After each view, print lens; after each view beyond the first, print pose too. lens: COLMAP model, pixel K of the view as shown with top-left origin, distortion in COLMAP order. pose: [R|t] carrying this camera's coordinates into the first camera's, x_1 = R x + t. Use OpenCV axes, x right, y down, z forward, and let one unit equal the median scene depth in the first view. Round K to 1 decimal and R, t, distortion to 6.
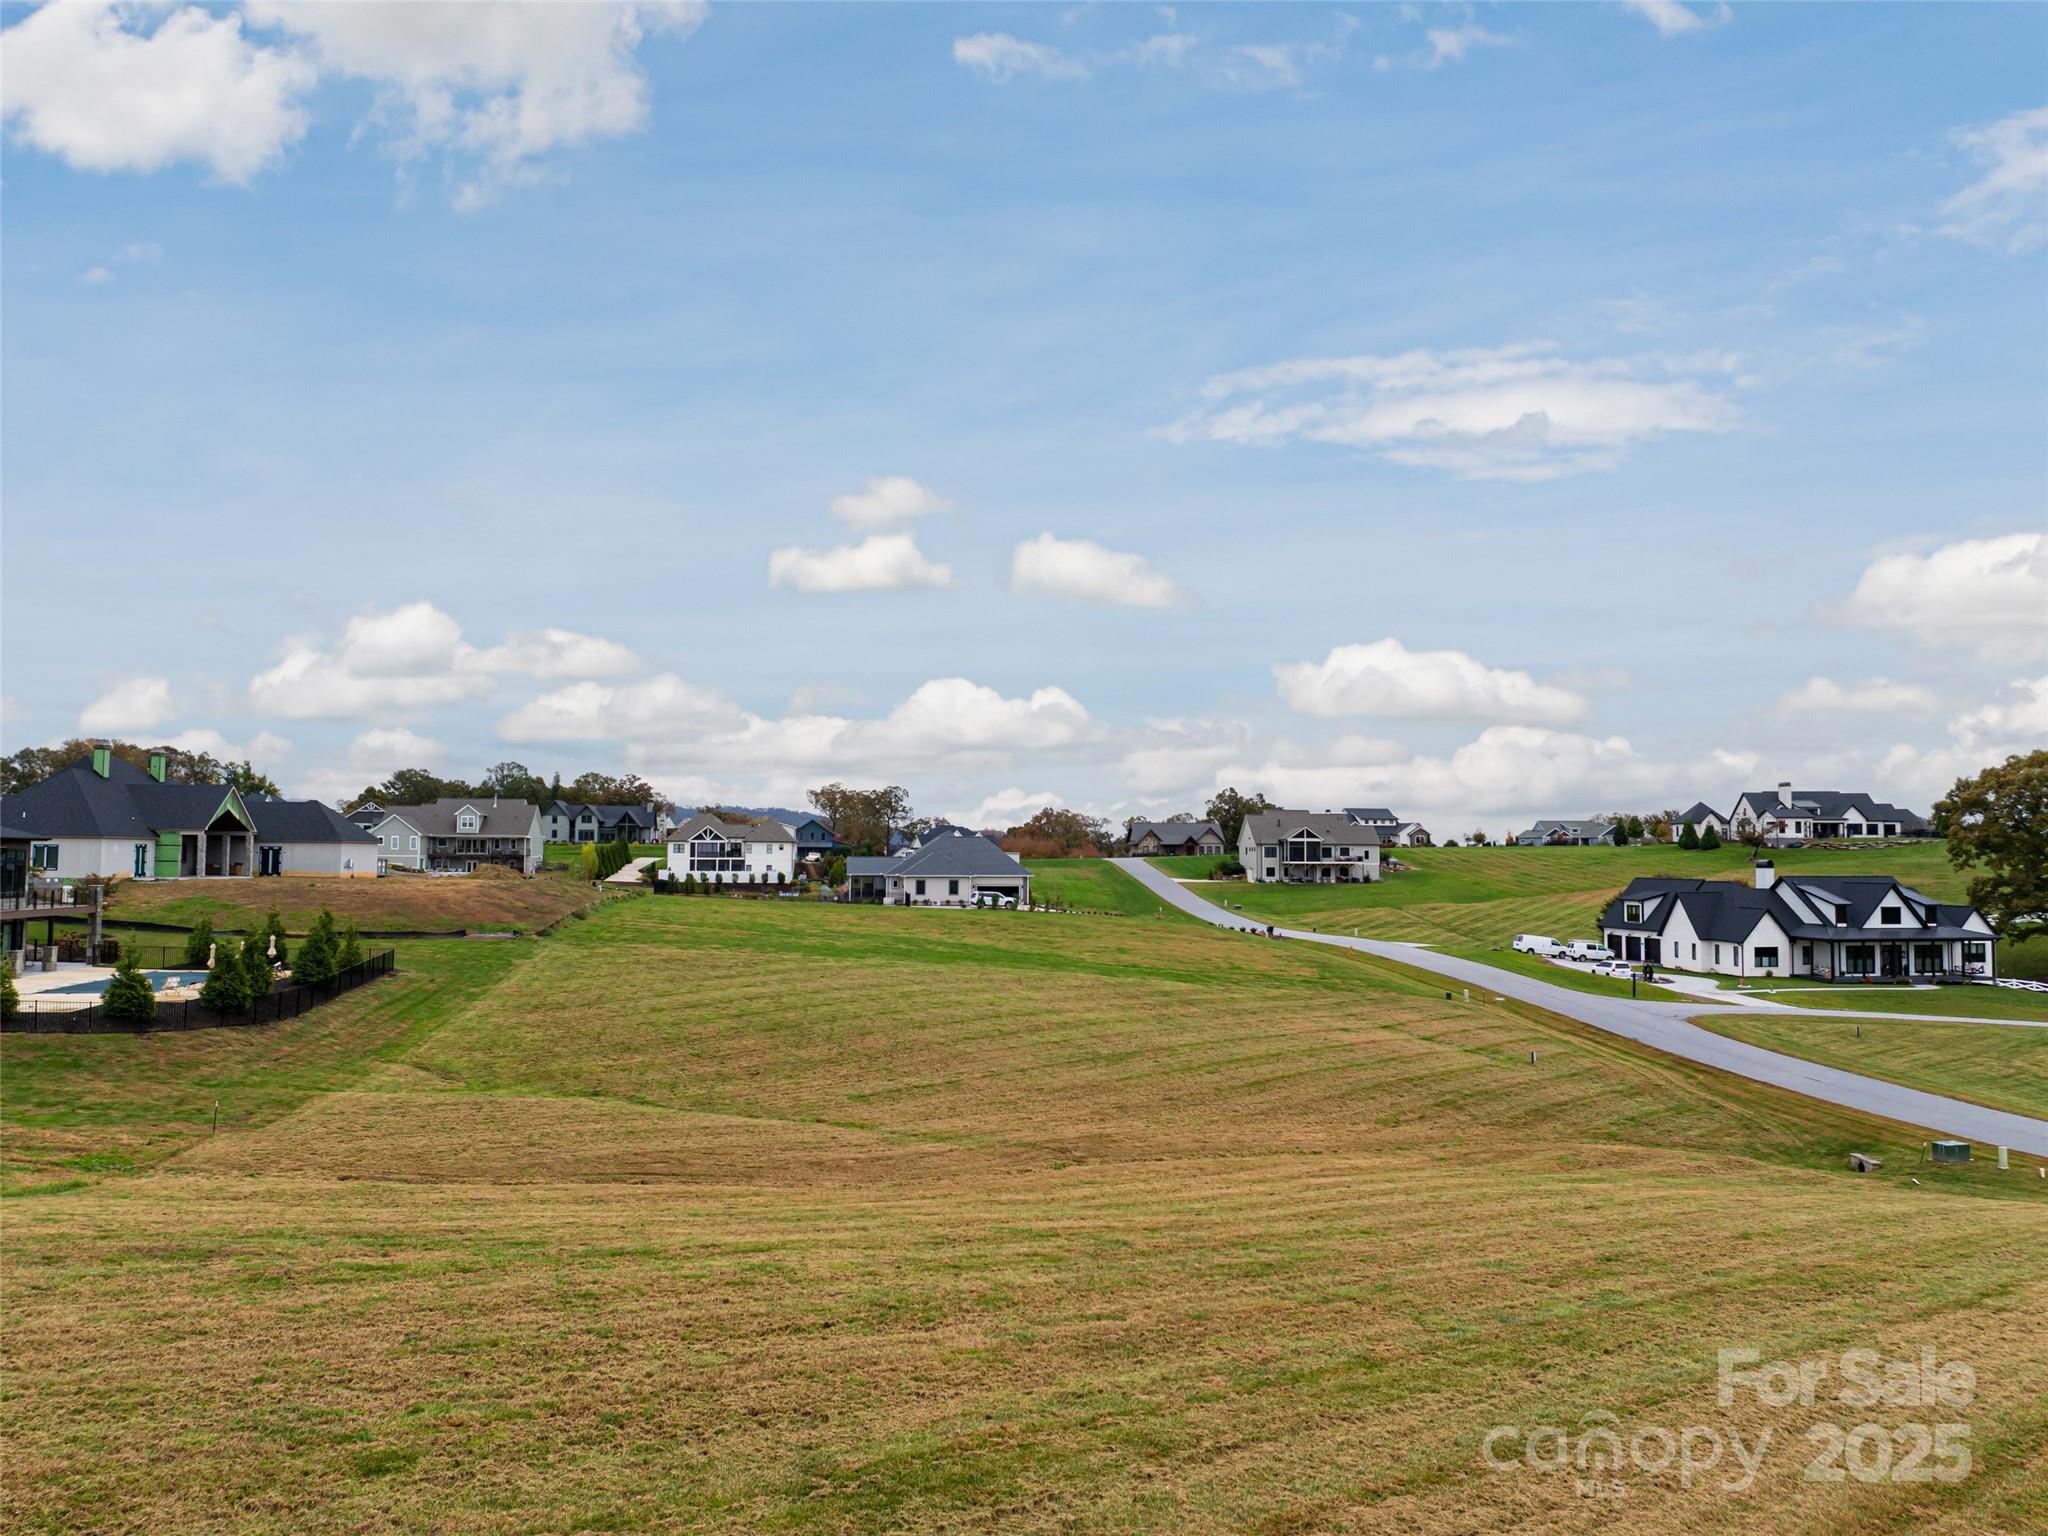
lens RADIAL K [[1470.1, 0, 1052.6], [0, 1470.1, 767.7], [0, 0, 1]] dist [-0.011803, -0.041253]
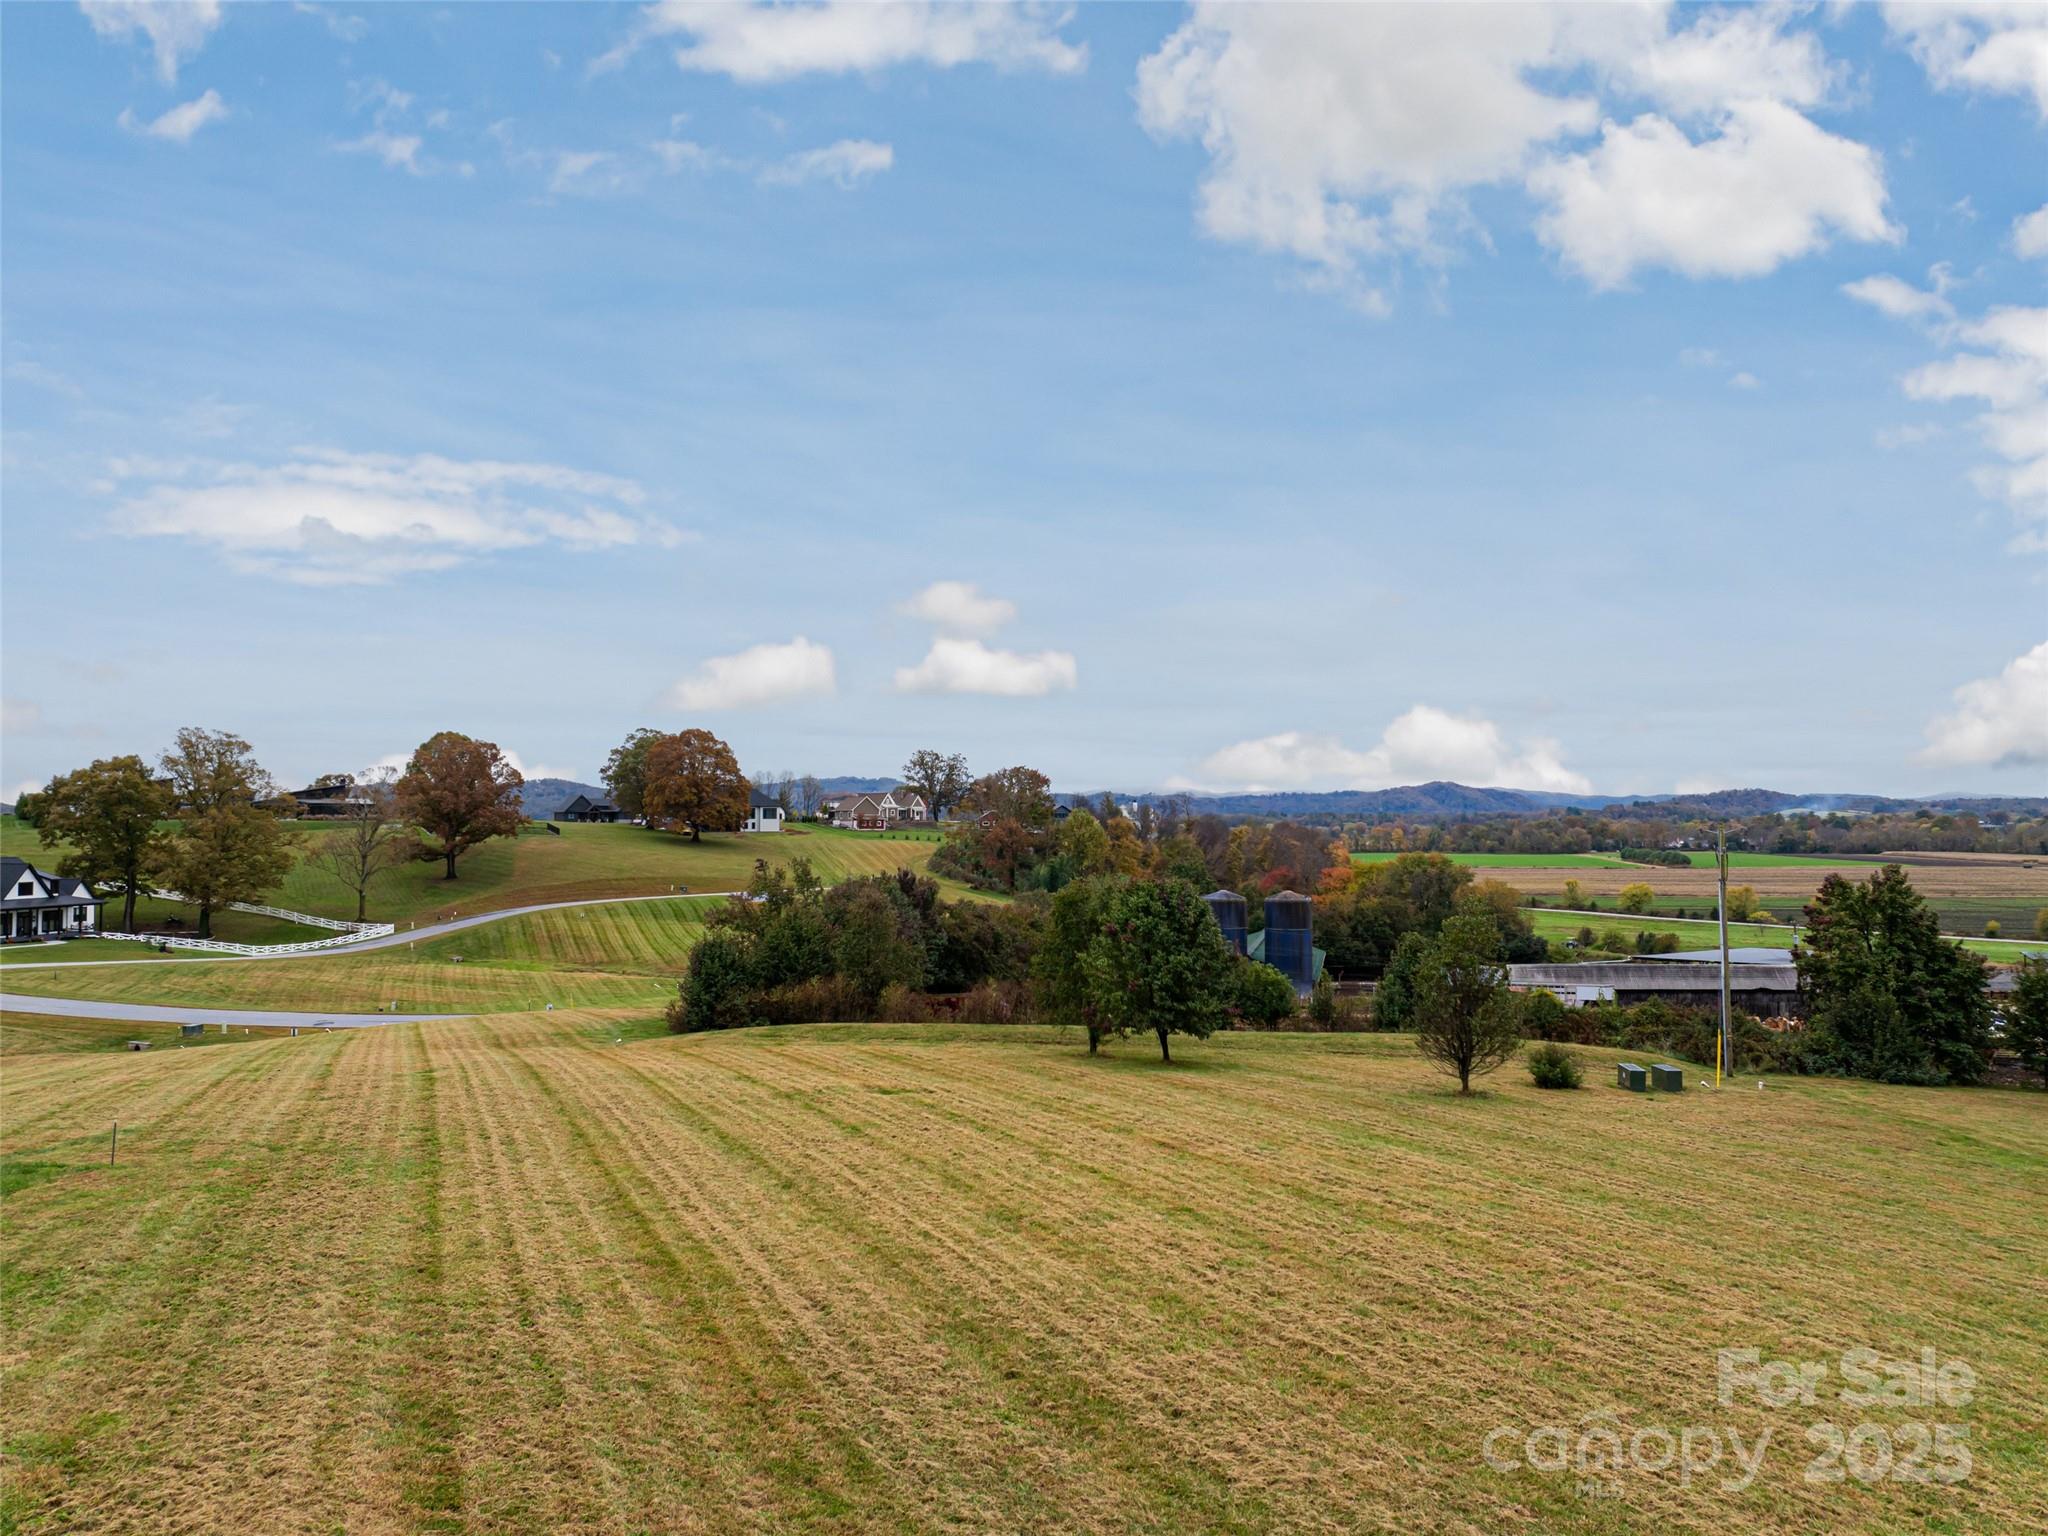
lens RADIAL K [[1441.8, 0, 1035.7], [0, 1441.8, 762.7], [0, 0, 1]] dist [-0.038573, -0.000755]
pose [[0.315819, 0.035069, 0.948171, -0.322426], [-0.059064, 0.998105, -0.017243, -0.039762], [-0.946979, -0.050557, 0.317292, -0.224400]]
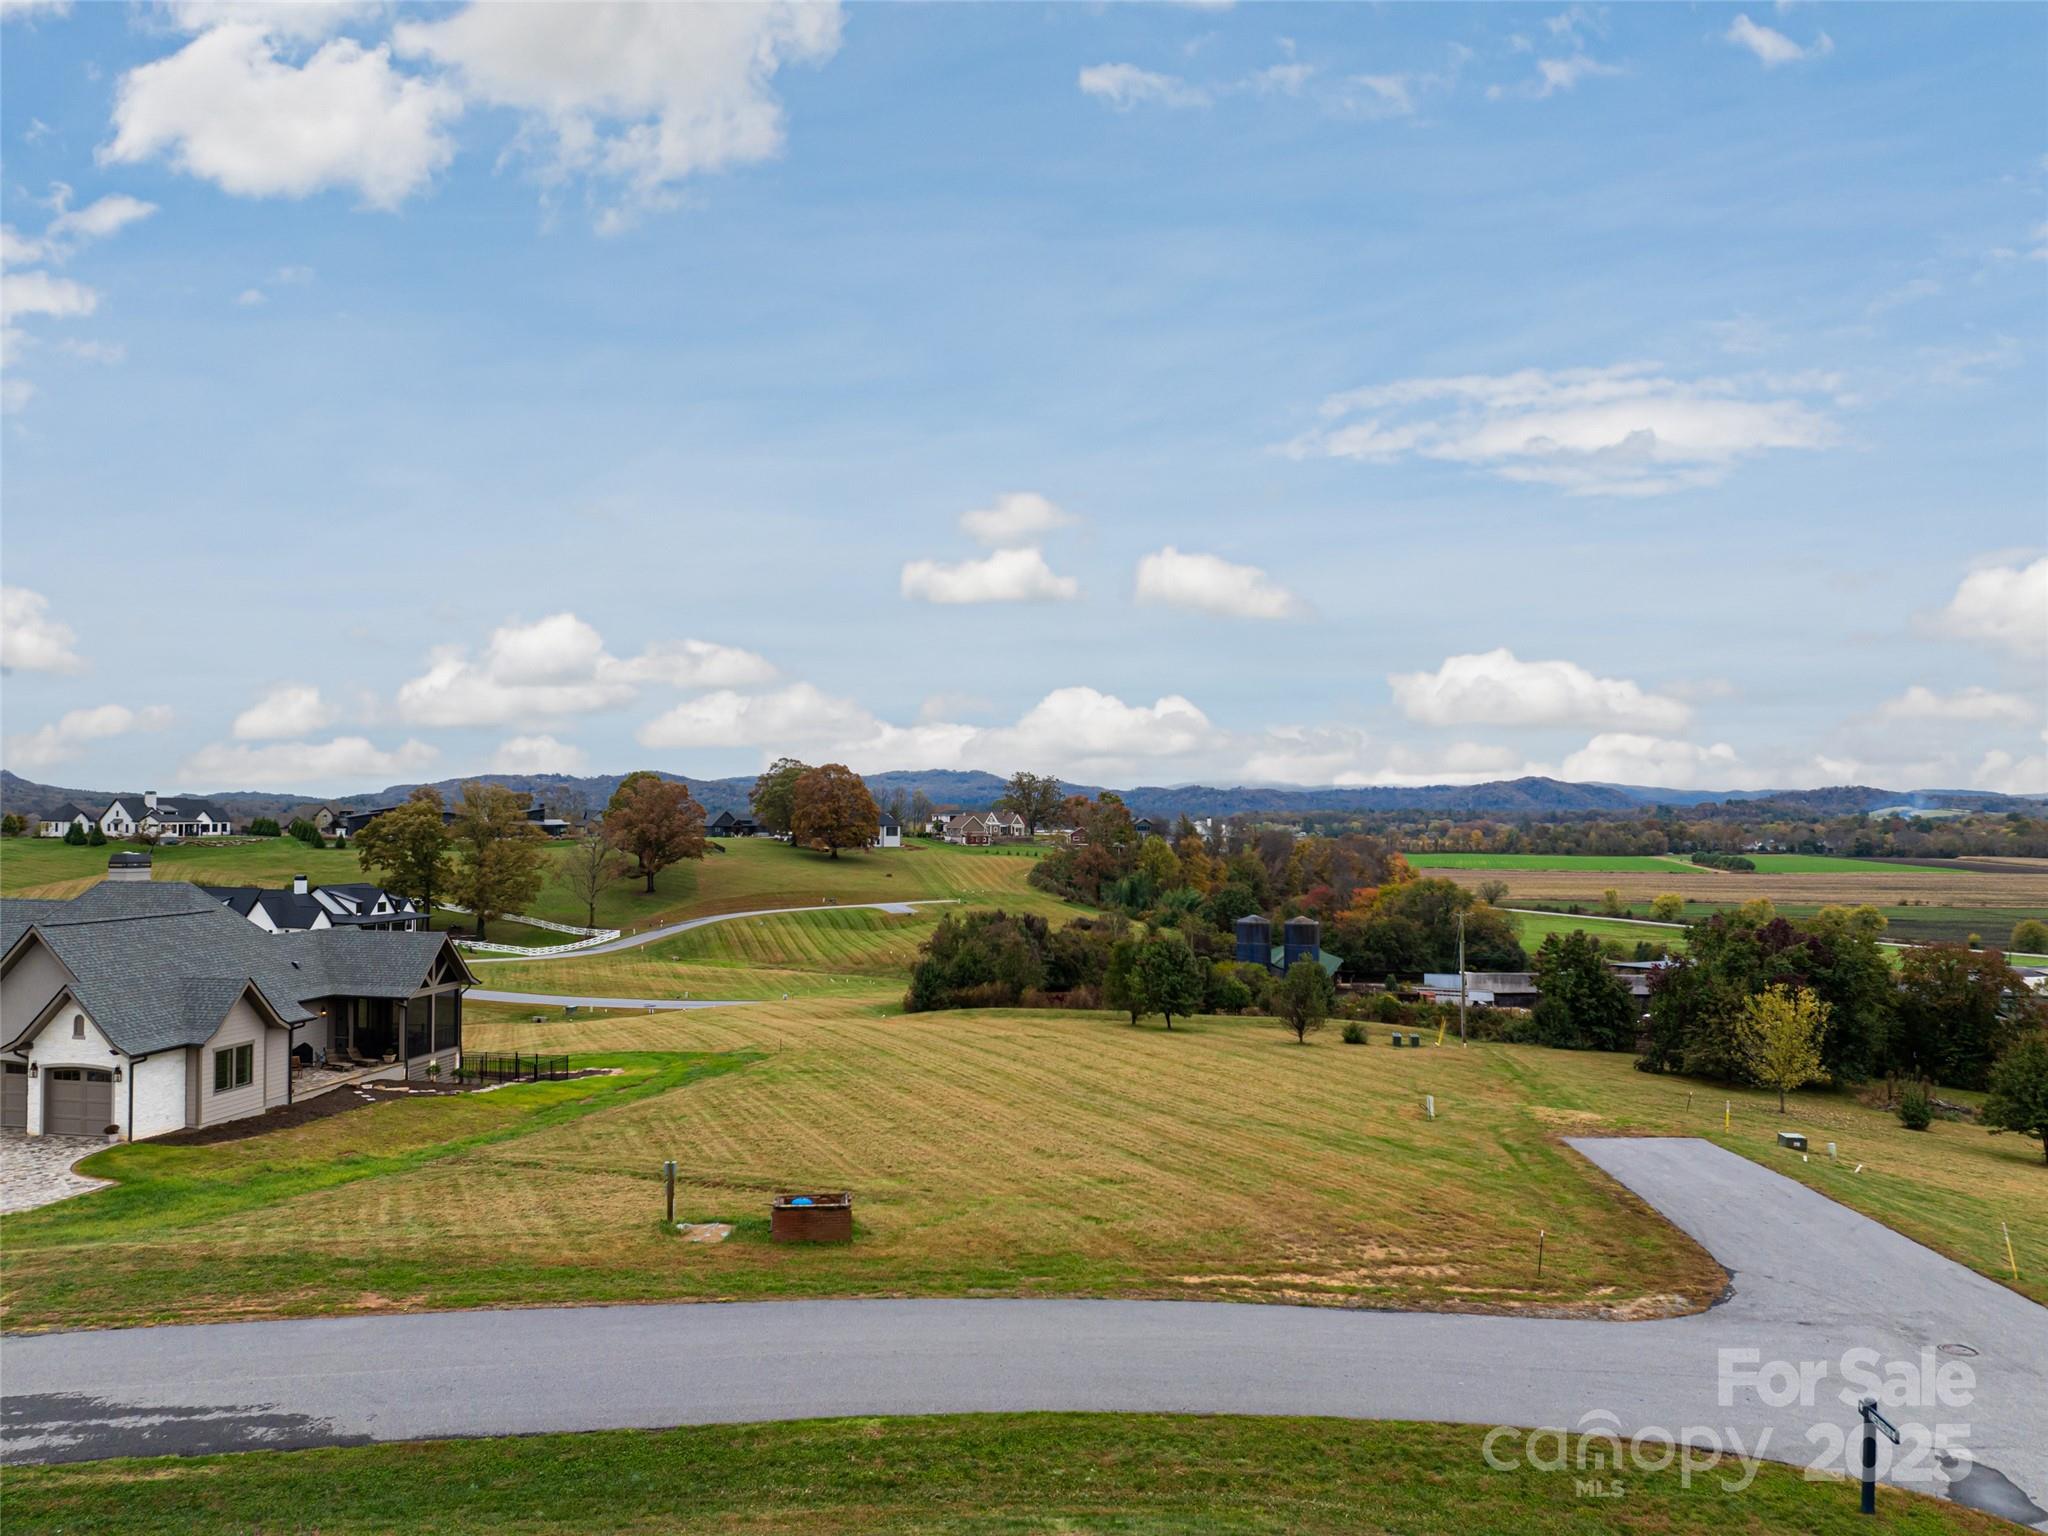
lens RADIAL K [[1437.9, 0, 1037.3], [0, 1437.9, 773.0], [0, 0, 1]] dist [-0.039182, 0.001792]
pose [[0.373025, 0.024375, 0.927501, -0.735286], [-0.062625, 0.998037, -0.001042, -0.108390], [-0.925705, -0.057696, 0.373819, -0.370650]]
